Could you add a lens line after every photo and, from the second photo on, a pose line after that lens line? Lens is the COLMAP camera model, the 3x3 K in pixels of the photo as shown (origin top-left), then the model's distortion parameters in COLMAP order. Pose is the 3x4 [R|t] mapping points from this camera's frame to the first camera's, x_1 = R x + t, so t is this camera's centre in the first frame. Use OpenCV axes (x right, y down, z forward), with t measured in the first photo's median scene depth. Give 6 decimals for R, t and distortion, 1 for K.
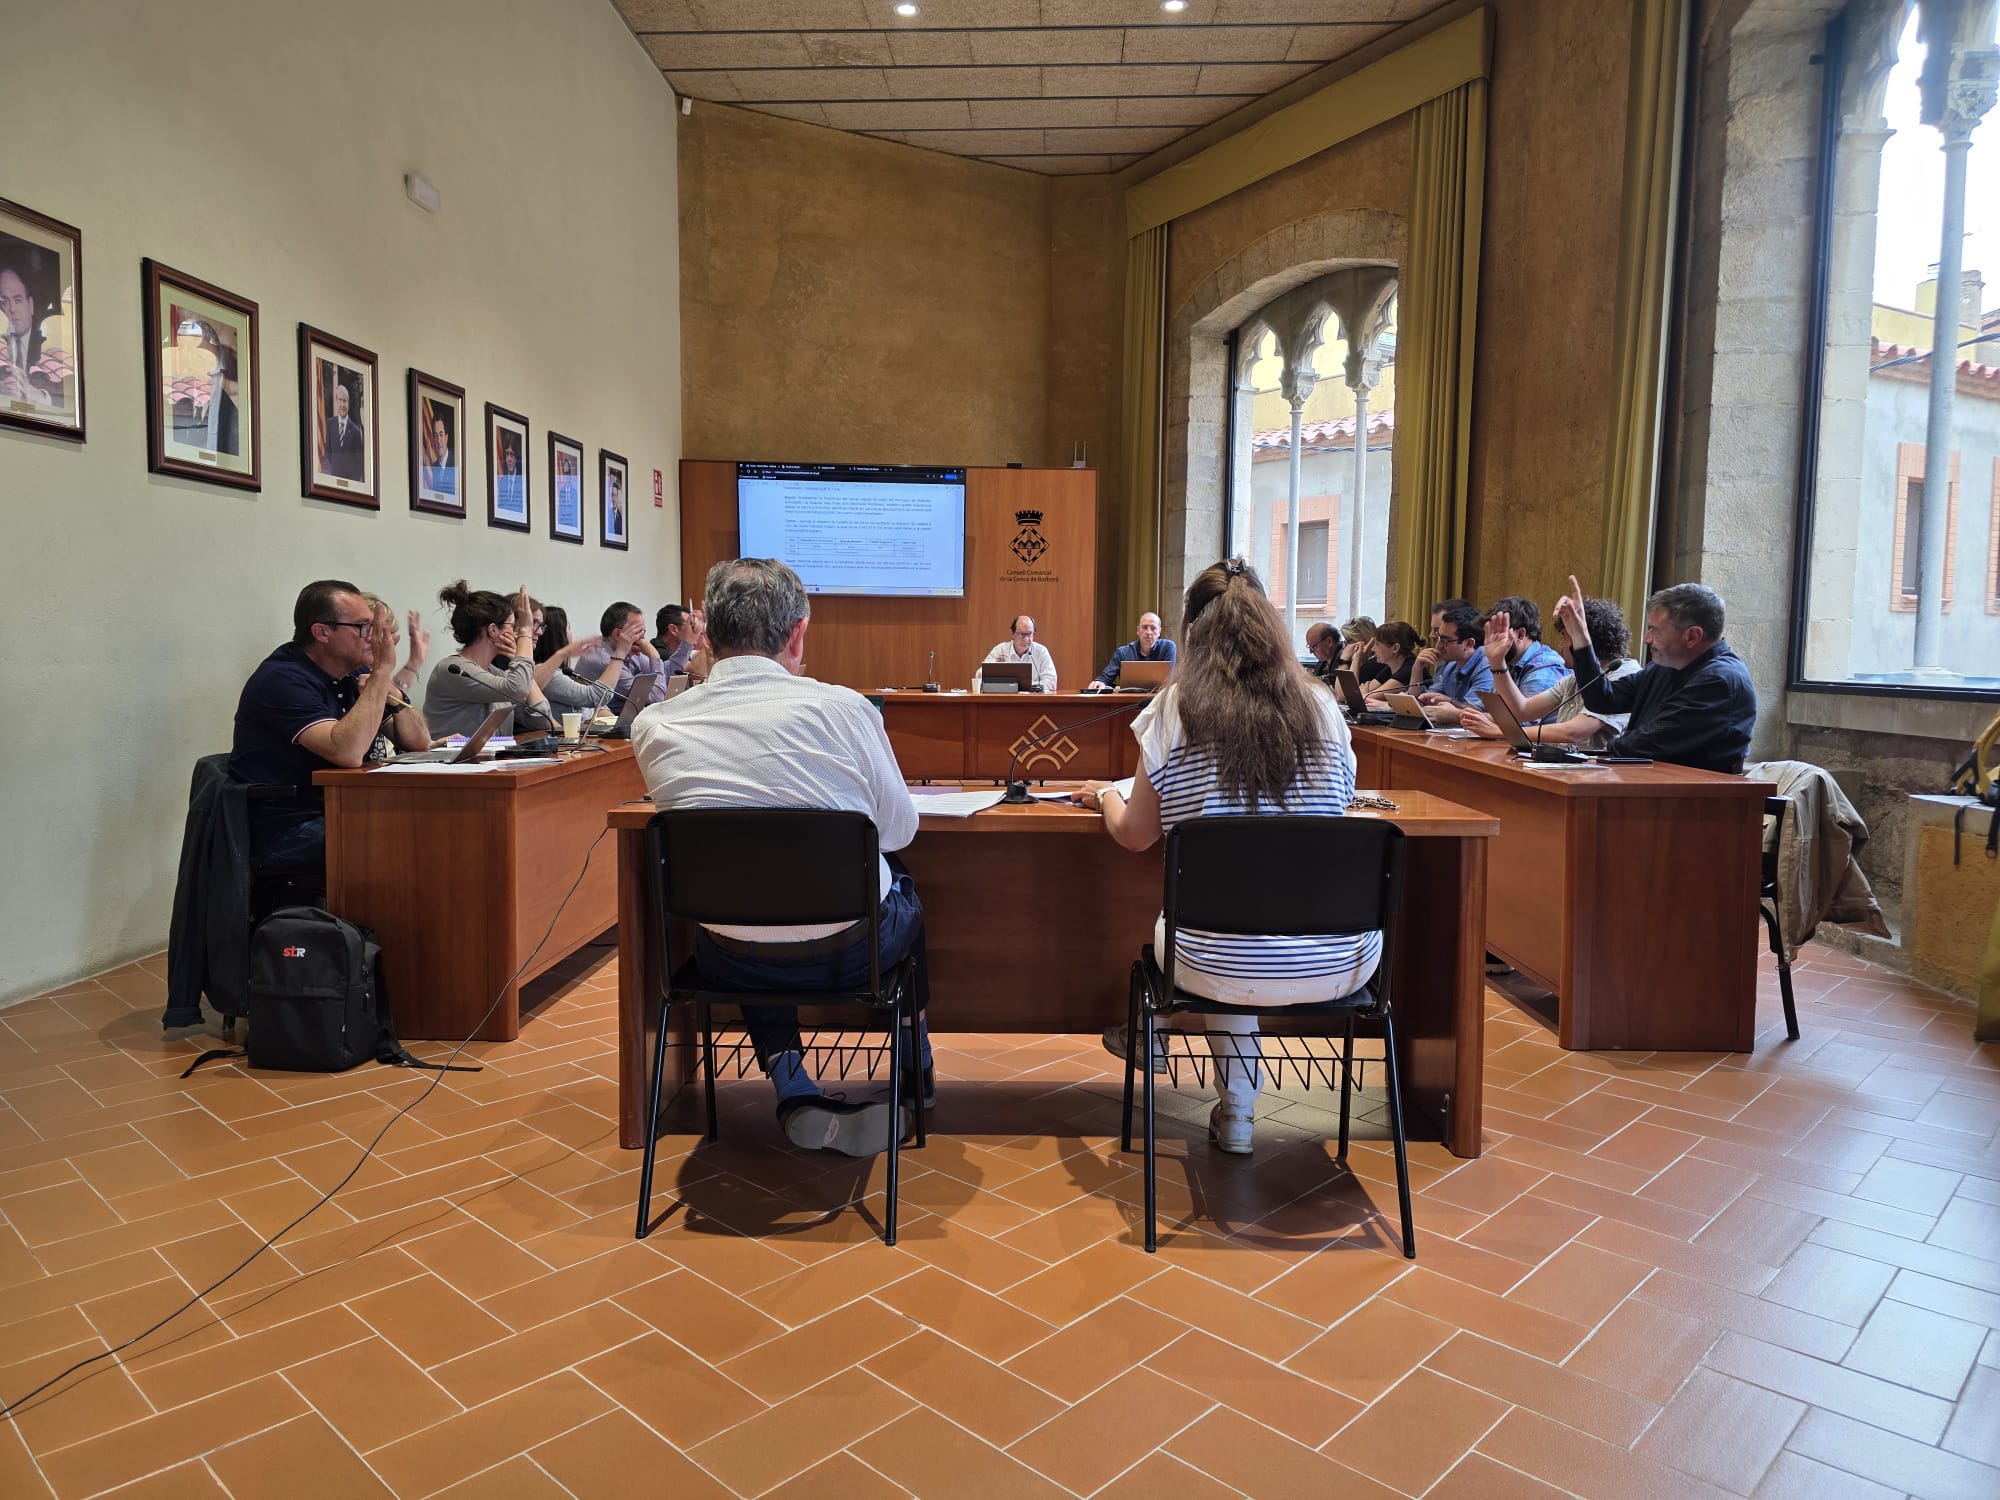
lens RADIAL K [[1359.3, 0, 997.6], [0, 1359.3, 759.5], [0, 0, 1]] dist [0.055925, -0.011167]
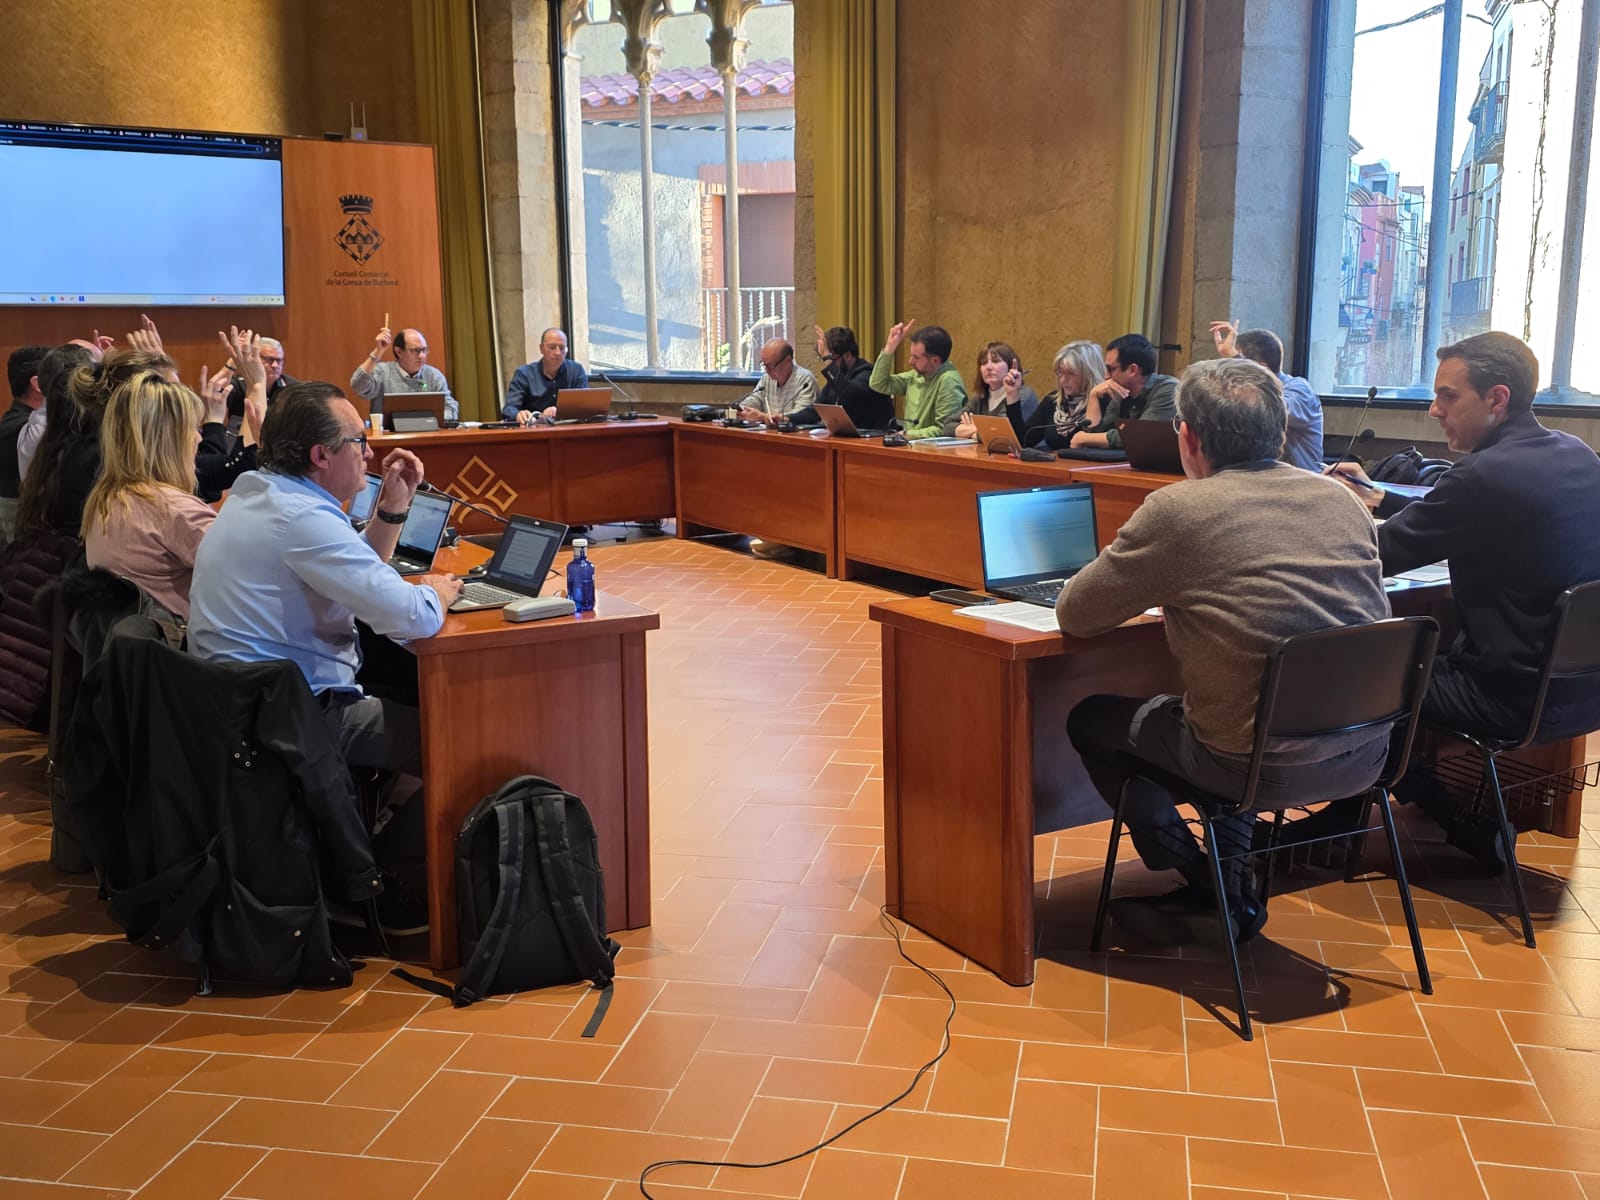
lens RADIAL K [[1597.5, 0, 800.4], [0, 1597.5, 598.6], [0, 0, 1]] dist [0.071302, 0.000000]
pose [[0.852498, -0.108455, 0.511355, -0.330413], [0.062381, 0.992357, 0.106475, -0.040830], [-0.518994, -0.058871, 0.852748, 0.052125]]
